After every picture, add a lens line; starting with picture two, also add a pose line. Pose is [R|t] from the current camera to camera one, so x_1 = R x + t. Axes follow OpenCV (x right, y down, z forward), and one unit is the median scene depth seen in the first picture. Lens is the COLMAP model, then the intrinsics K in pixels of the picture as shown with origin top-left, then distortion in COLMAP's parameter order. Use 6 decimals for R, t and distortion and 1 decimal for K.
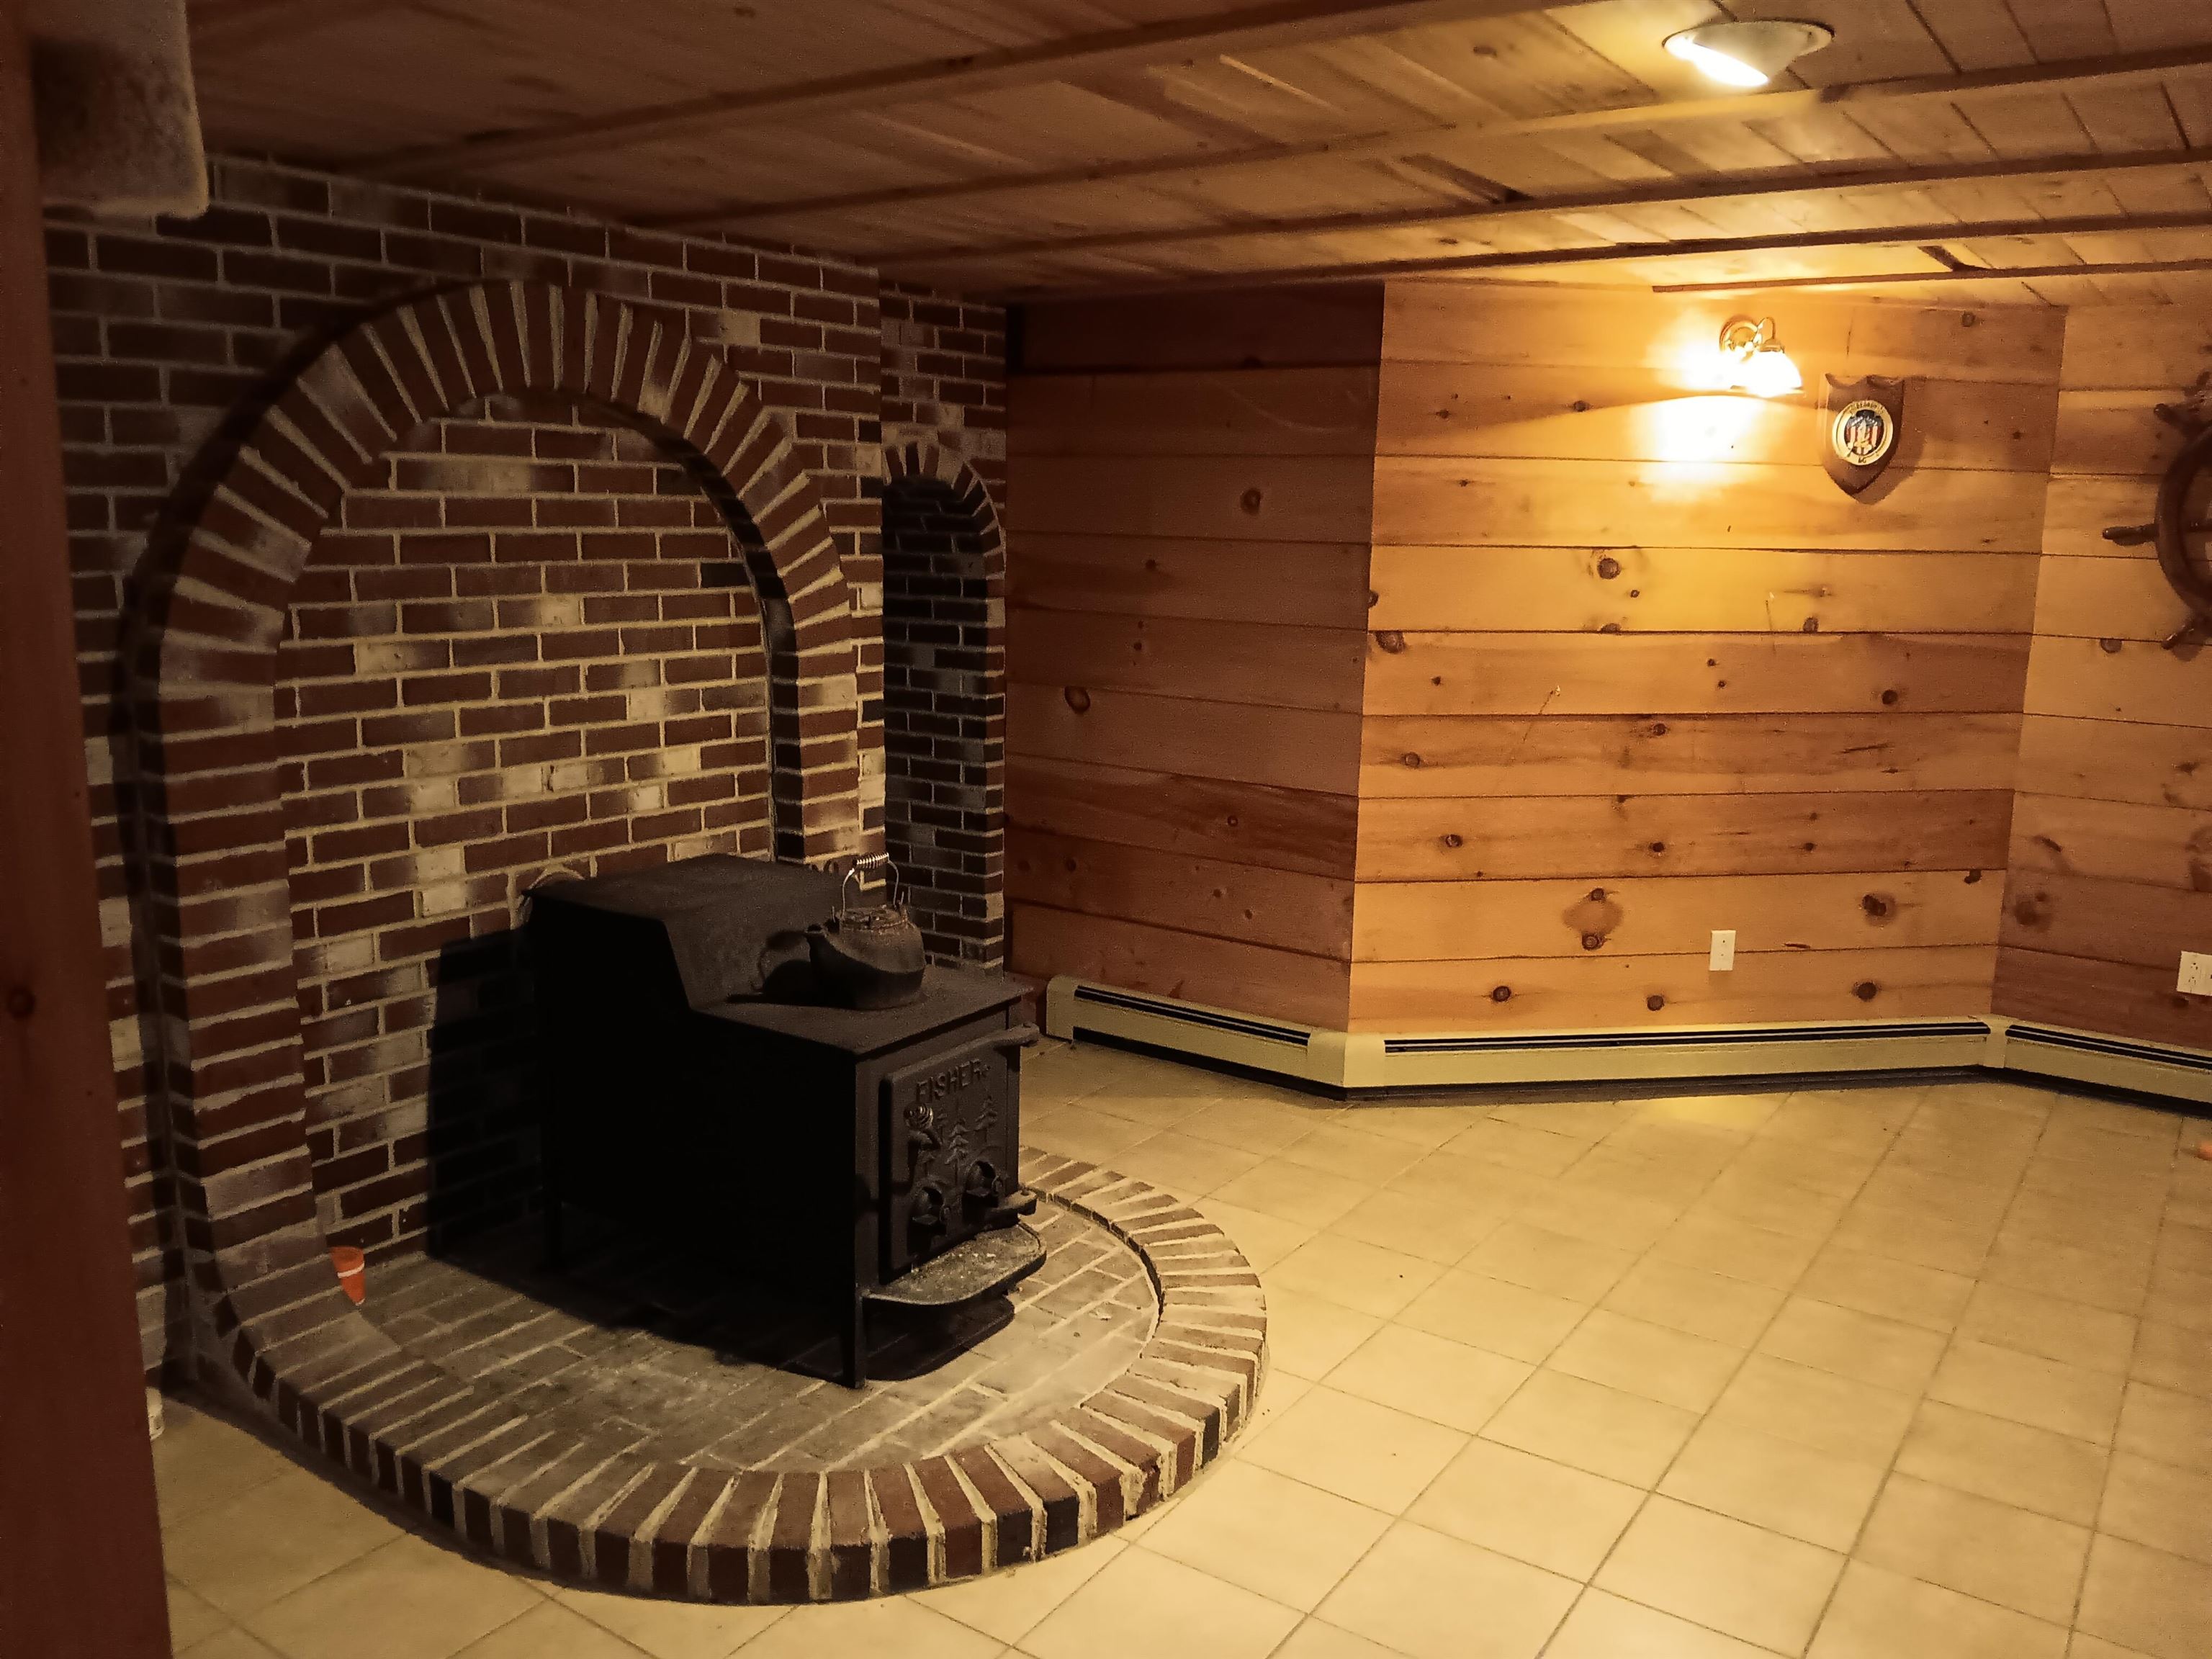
lens RADIAL K [[1730.9, 0, 1104.4], [0, 1730.9, 834.1], [0, 0, 1]] dist [0.087134, -0.162641]
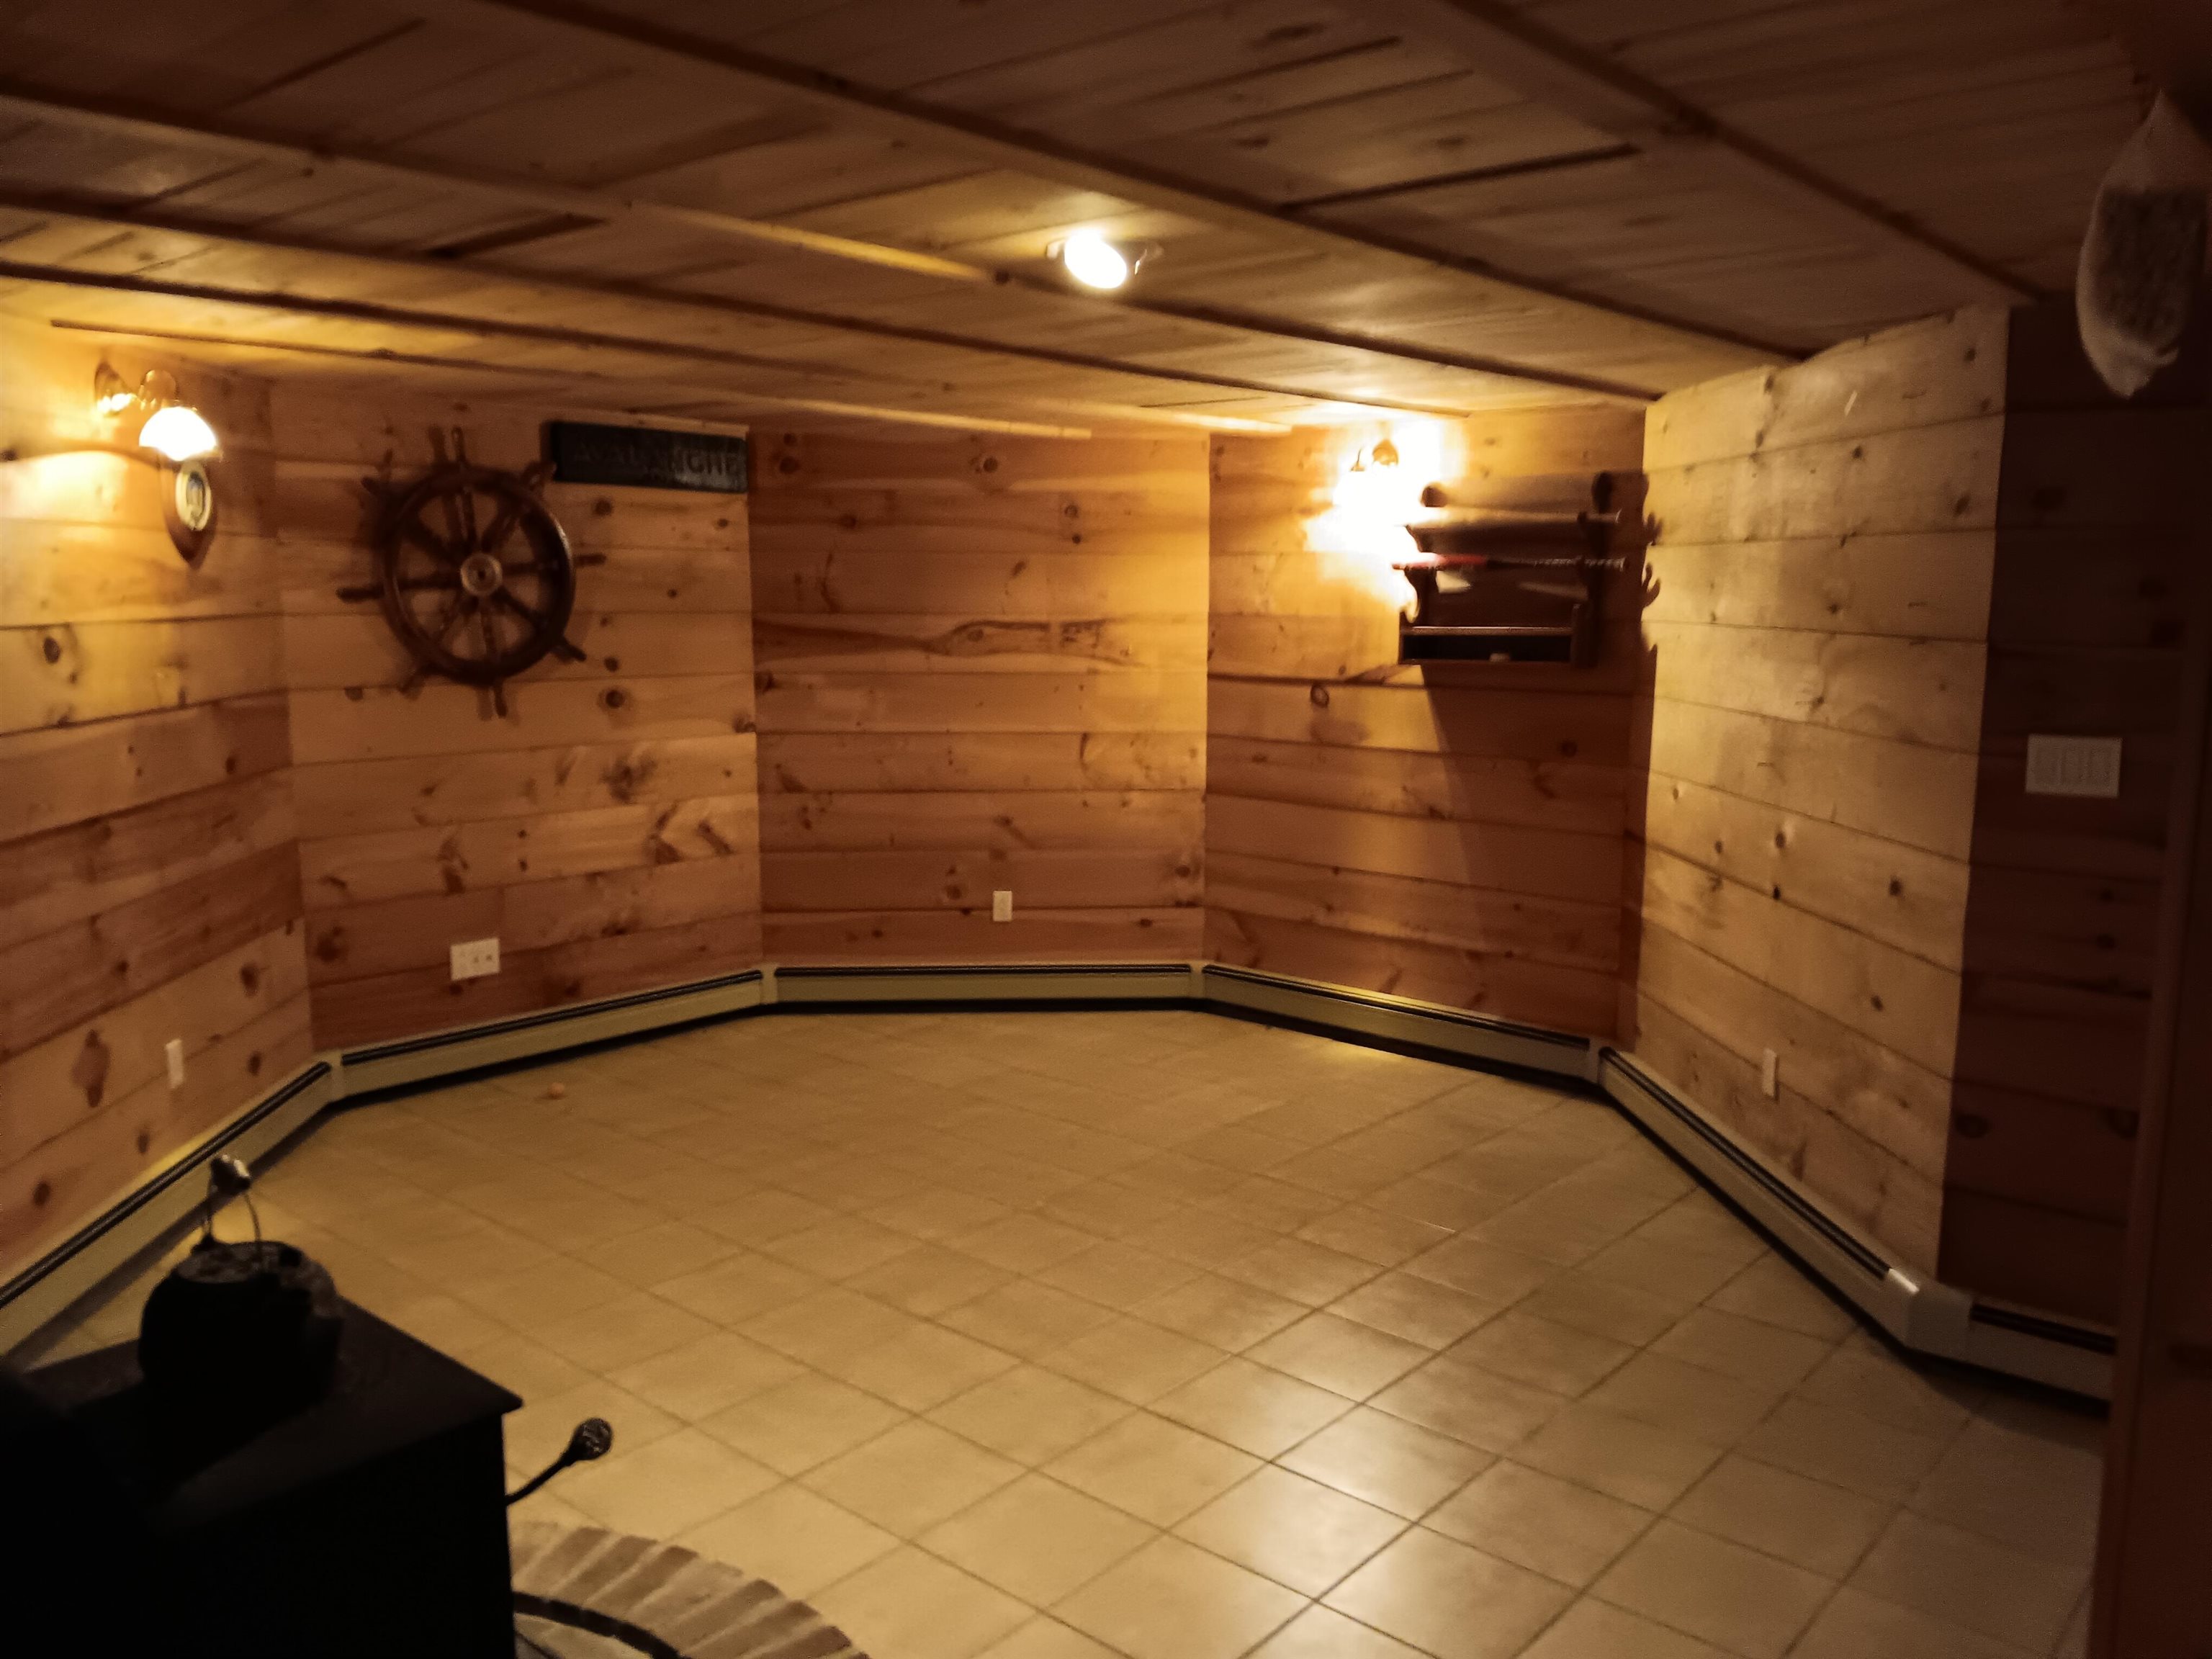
lens RADIAL K [[1730.9, 0, 1107.0], [0, 1730.9, 829.1], [0, 0, 1]] dist [0.087134, -0.162641]
pose [[0.108794, -0.159546, 0.981177, -0.472089], [0.181251, 0.973674, 0.138229, -0.091391], [-0.977401, 0.162801, 0.134848, 0.402422]]
